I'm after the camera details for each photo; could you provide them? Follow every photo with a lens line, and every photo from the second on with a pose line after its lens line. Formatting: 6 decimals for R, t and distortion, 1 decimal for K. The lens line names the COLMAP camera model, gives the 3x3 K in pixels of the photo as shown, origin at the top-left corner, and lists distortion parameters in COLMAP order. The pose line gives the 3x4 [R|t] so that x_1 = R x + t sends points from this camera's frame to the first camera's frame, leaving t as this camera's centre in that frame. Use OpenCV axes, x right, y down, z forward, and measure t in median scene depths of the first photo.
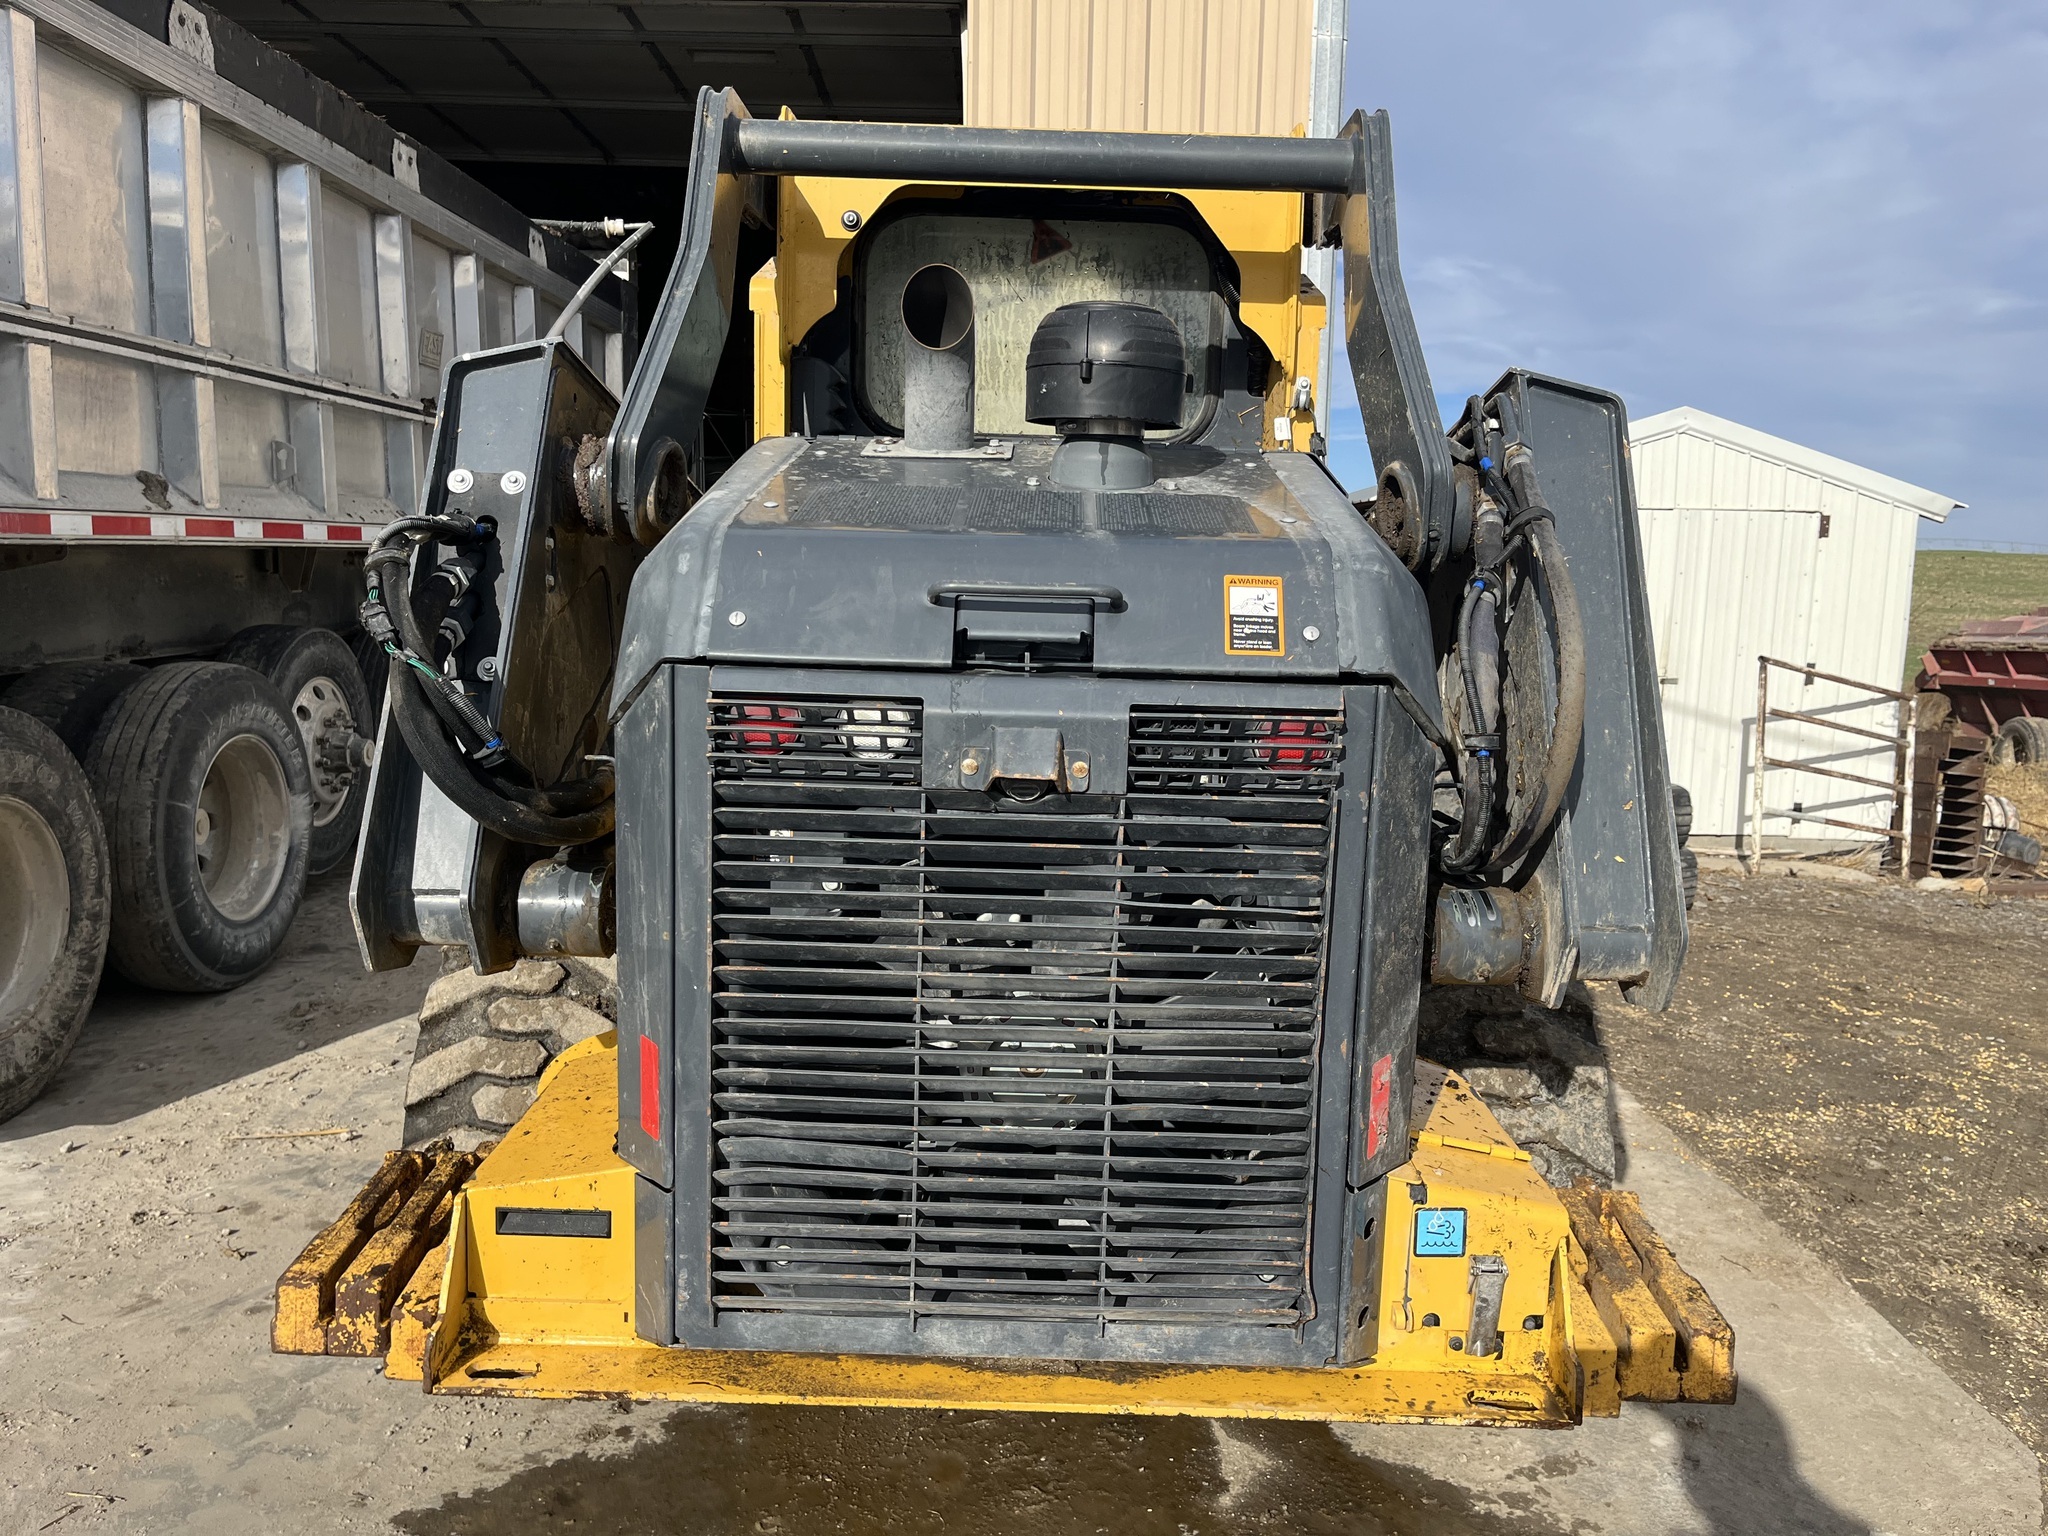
lens RADIAL K [[1532.9, 0, 1035.7], [0, 1532.9, 770.4], [0, 0, 1]] dist [0.080901, -0.103457]
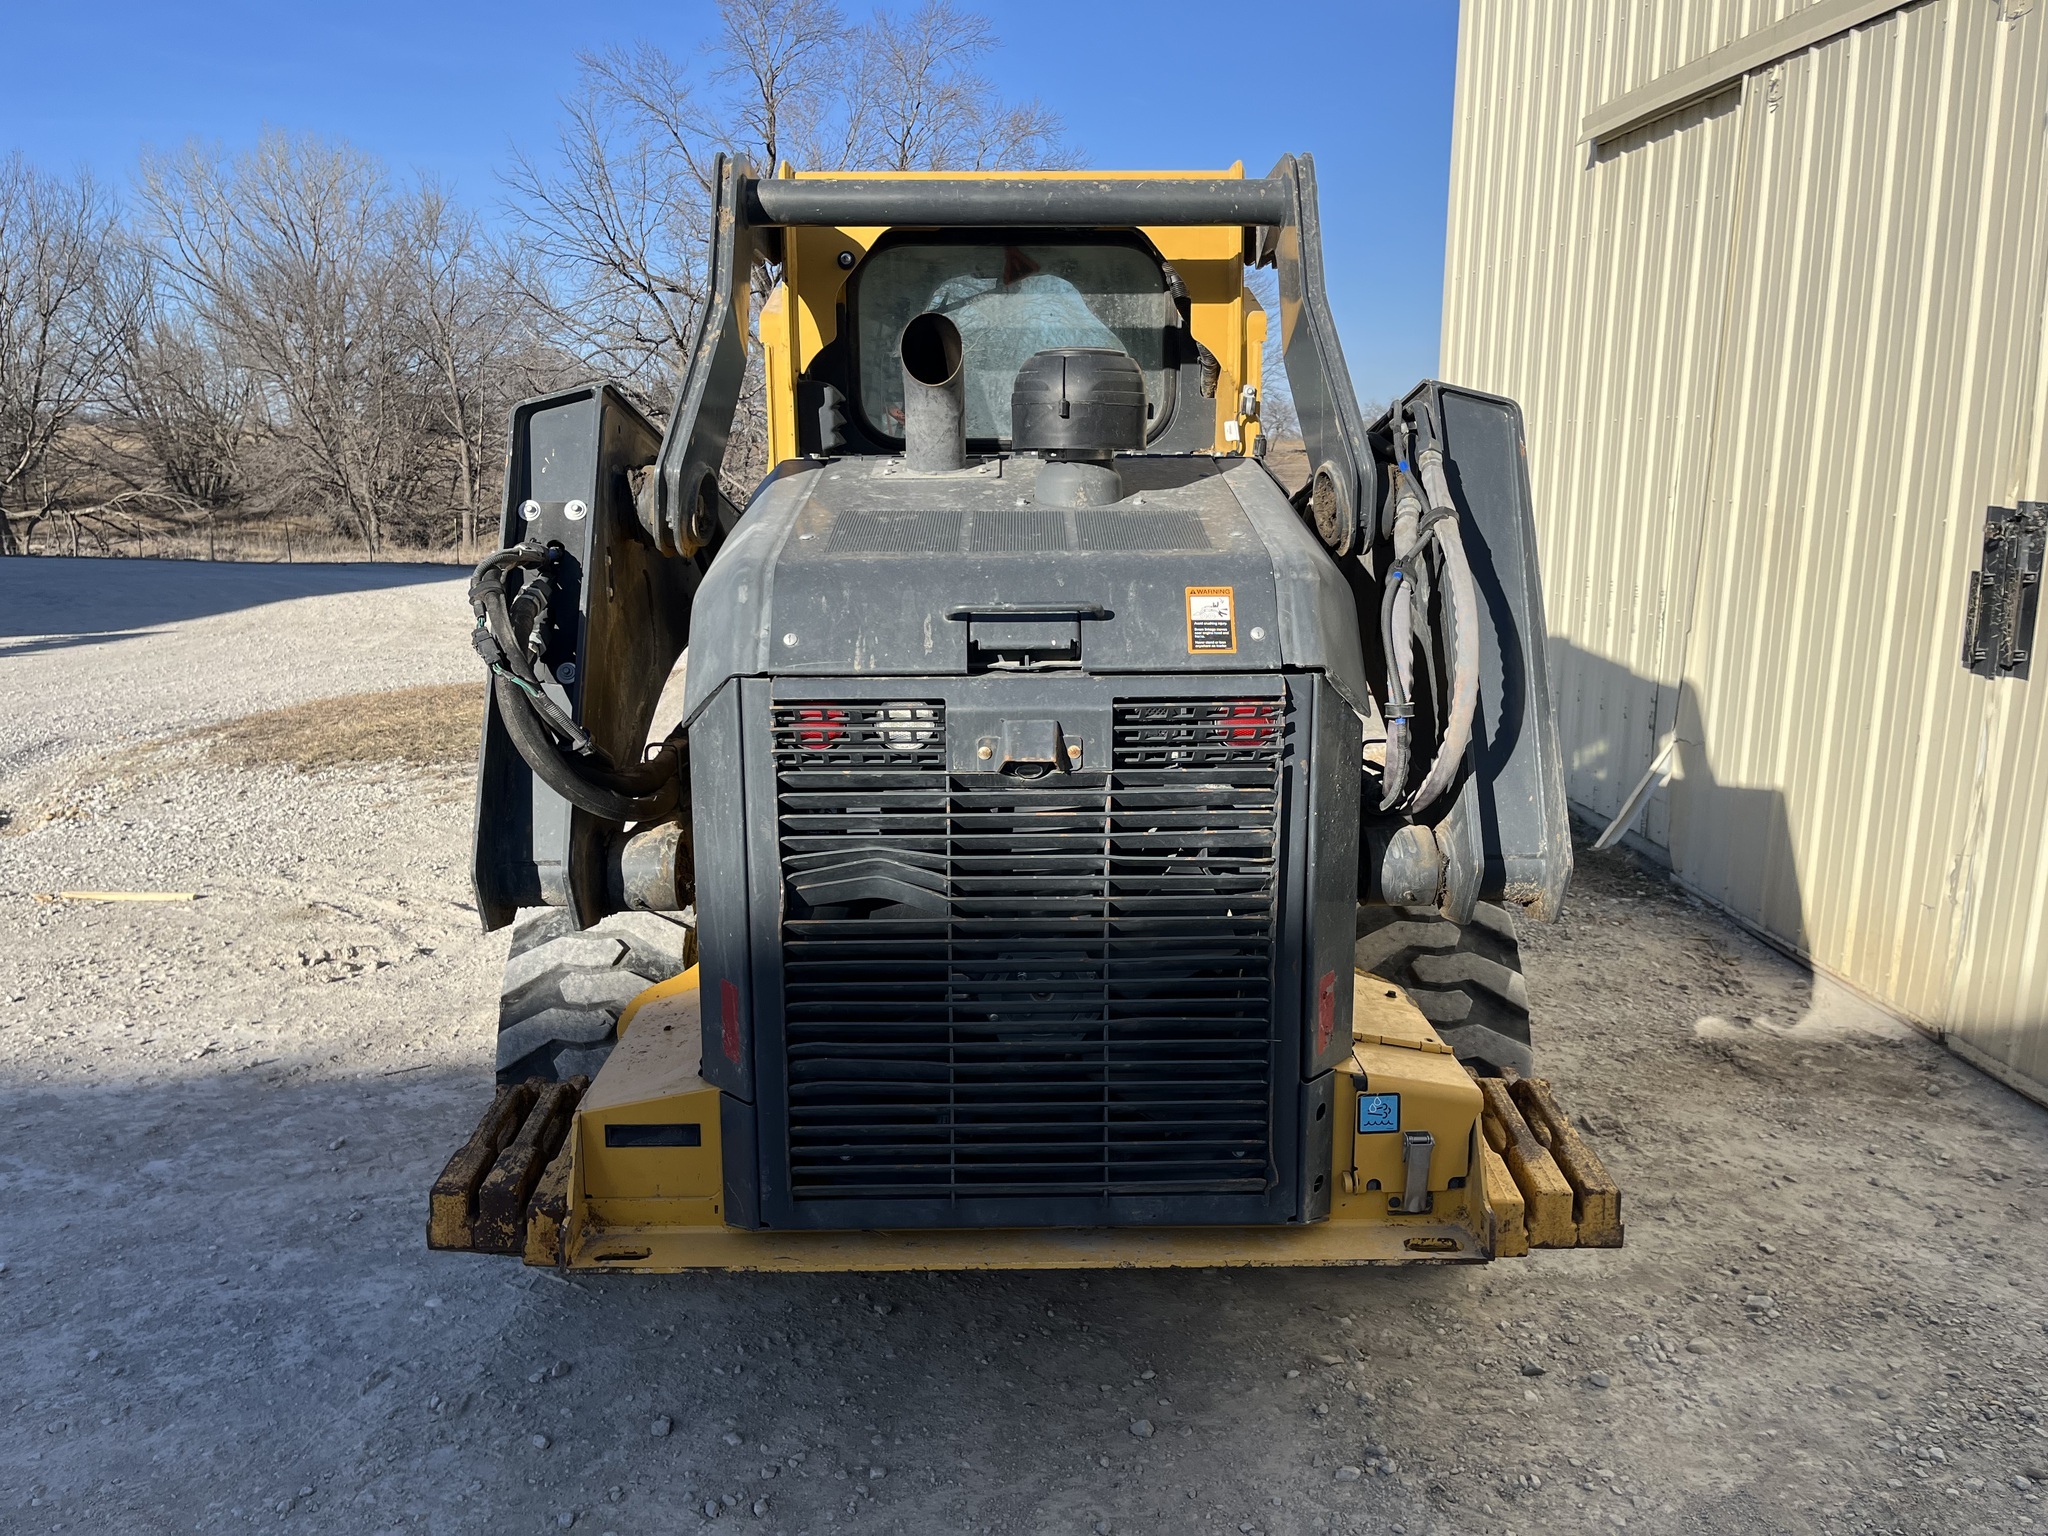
lens RADIAL K [[1513.0, 0, 1022.4], [0, 1513.0, 735.5], [0, 0, 1]] dist [0.097416, -0.097238]
pose [[0.999258, -0.035300, 0.015428, -0.029249], [0.034748, 0.998794, 0.034696, -0.054661], [-0.016634, -0.034134, 0.999279, -0.204019]]
